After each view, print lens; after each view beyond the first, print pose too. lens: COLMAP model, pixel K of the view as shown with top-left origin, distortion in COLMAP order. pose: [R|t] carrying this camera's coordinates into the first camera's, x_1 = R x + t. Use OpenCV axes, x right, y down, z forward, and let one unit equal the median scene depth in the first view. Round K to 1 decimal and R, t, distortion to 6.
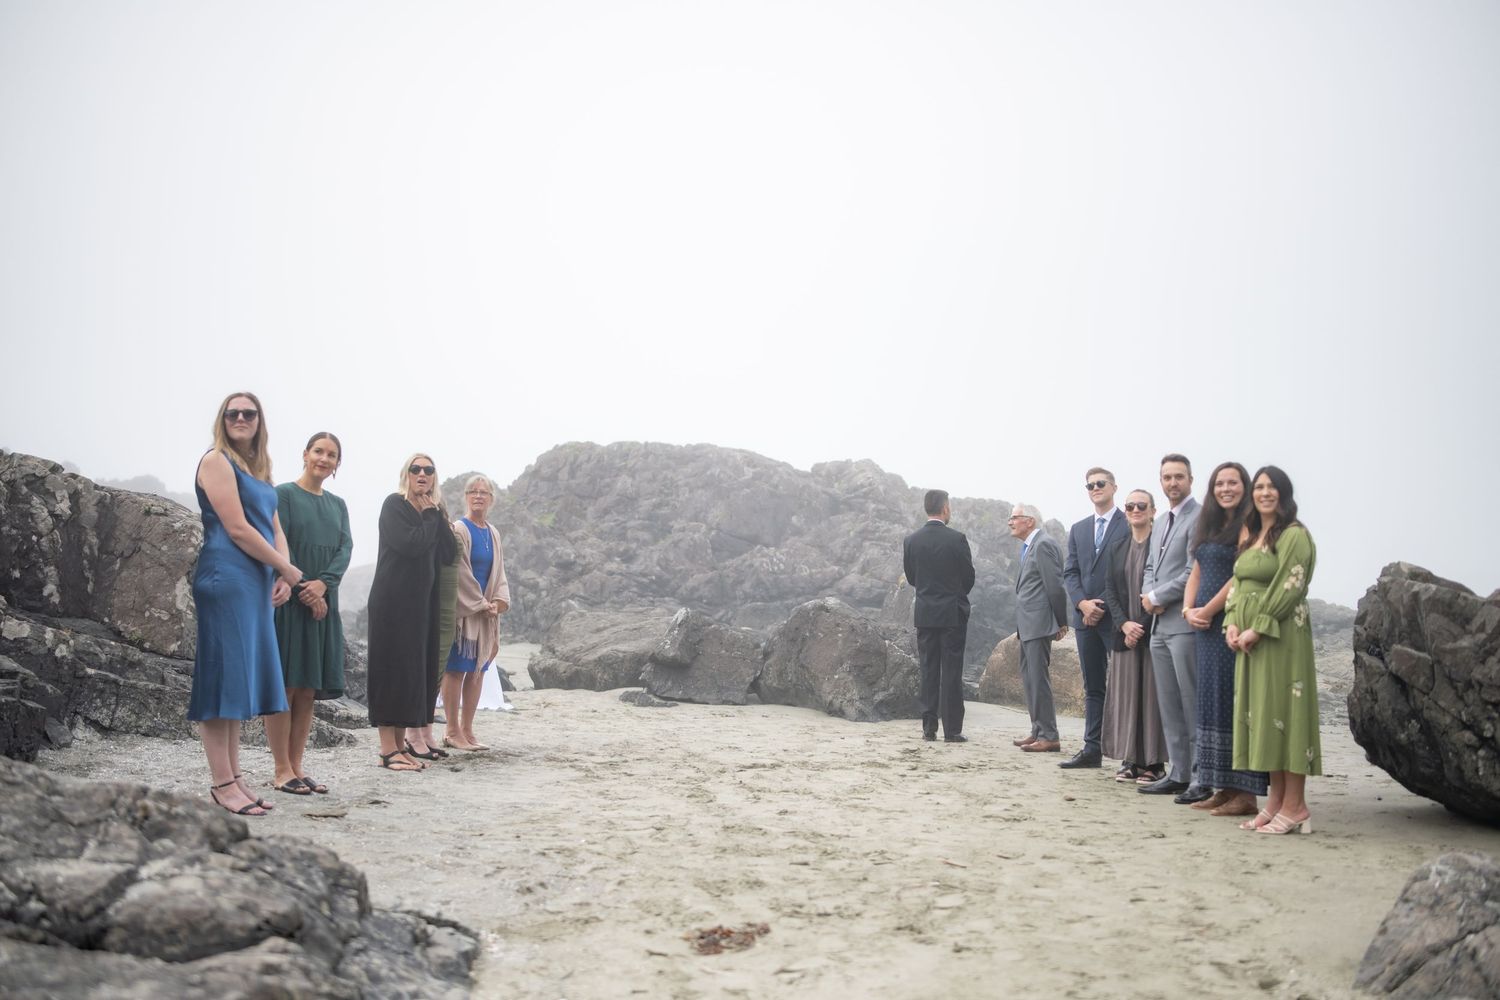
lens RADIAL K [[1524.7, 0, 750.5], [0, 1524.7, 502.5], [0, 0, 1]] dist [-0.029321, 0.000000]
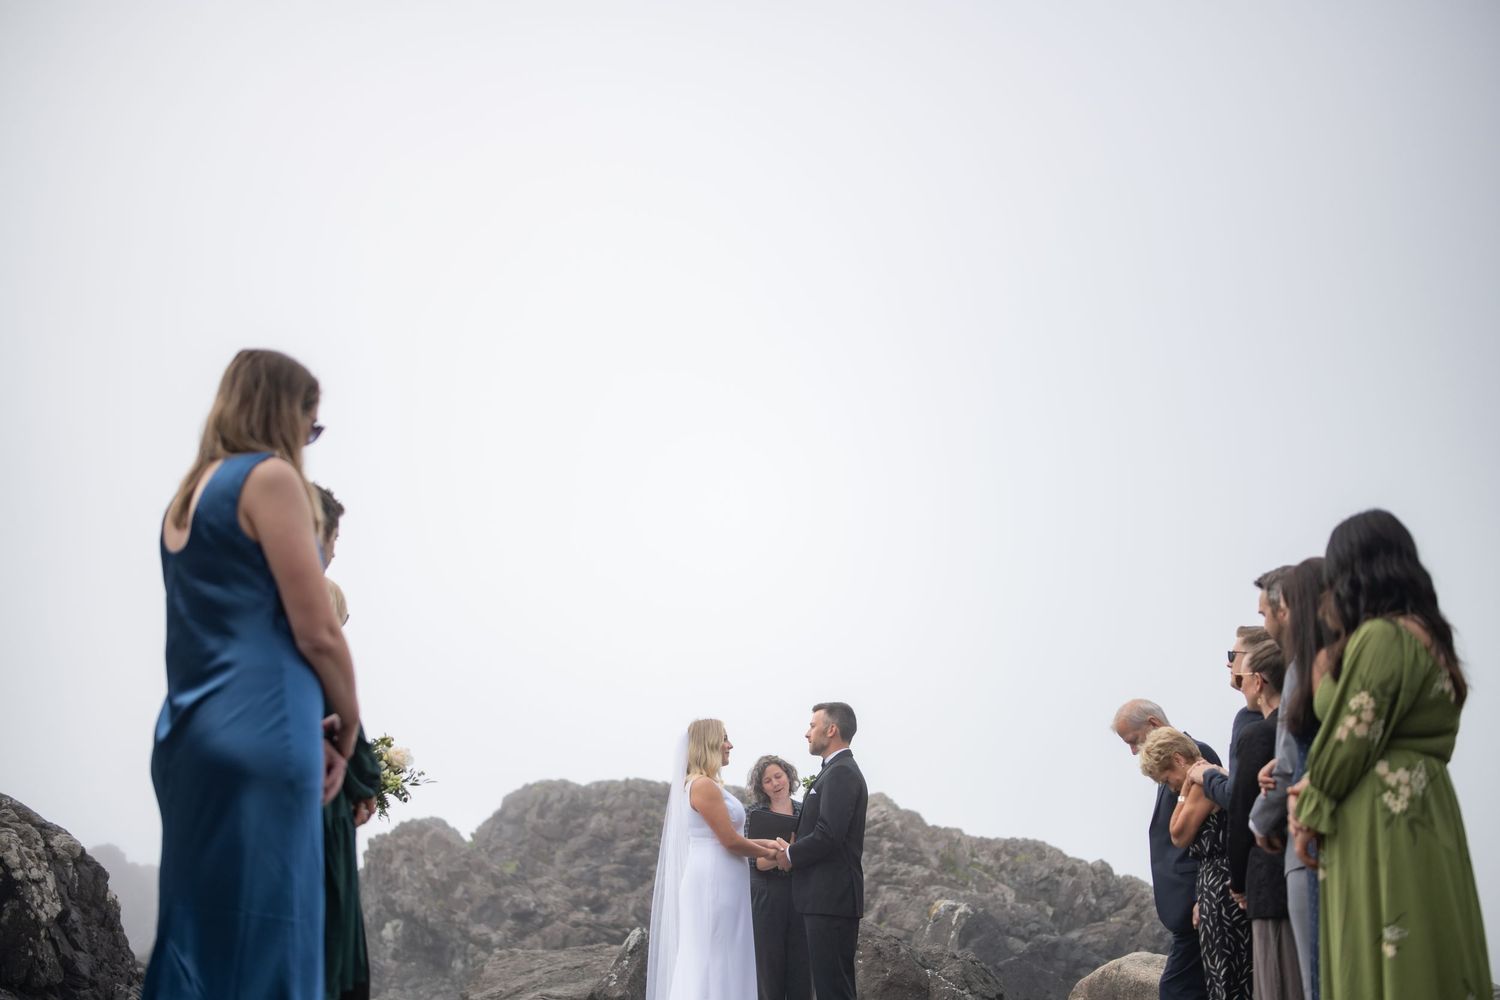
lens RADIAL K [[1524.7, 0, 748.0], [0, 1524.7, 499.8], [0, 0, 1]] dist [-0.029321, 0.000000]
pose [[0.999974, -0.006903, -0.001993, 0.004762], [0.006202, 0.969360, -0.245565, 0.023422], [0.003627, 0.245547, 0.969378, 0.124433]]
